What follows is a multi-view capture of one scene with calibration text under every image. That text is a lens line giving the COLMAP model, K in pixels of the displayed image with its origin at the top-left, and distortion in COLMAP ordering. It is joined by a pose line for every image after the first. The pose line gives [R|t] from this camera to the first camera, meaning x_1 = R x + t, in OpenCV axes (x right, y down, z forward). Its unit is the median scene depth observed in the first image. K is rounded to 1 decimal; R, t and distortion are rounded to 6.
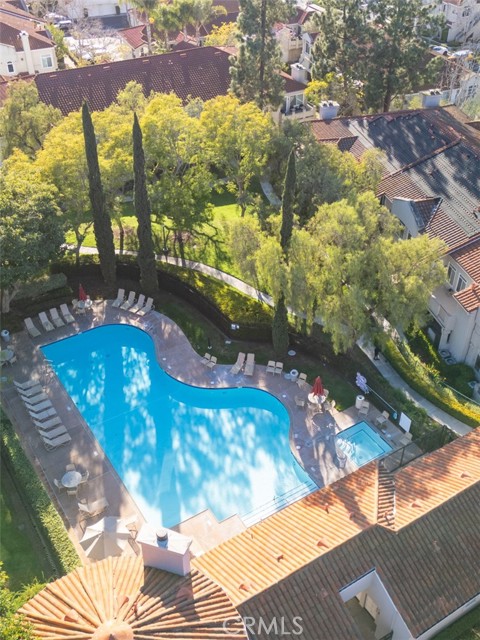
lens RADIAL K [[490.1, 0, 232.7], [0, 490.1, 335.3], [0, 0, 1]] dist [0.046739, -0.043900]
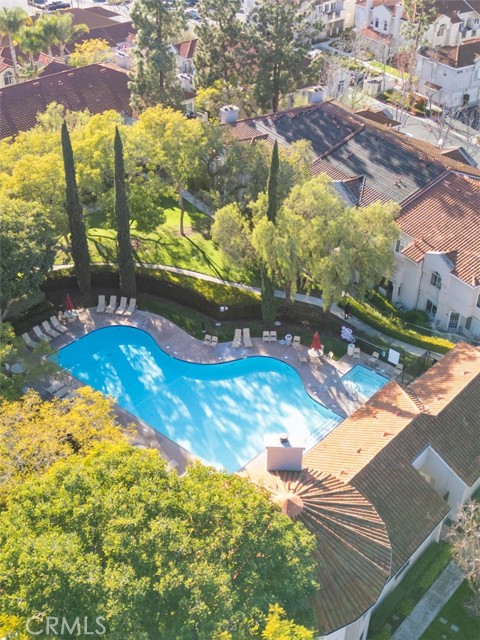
lens RADIAL K [[490.1, 0, 239.0], [0, 490.1, 321.3], [0, 0, 1]] dist [0.046739, -0.043900]
pose [[0.971960, -0.166266, 0.166280, -0.145520], [0.172613, 0.984688, -0.024369, 0.041555], [-0.159682, 0.052388, 0.985777, -0.084576]]
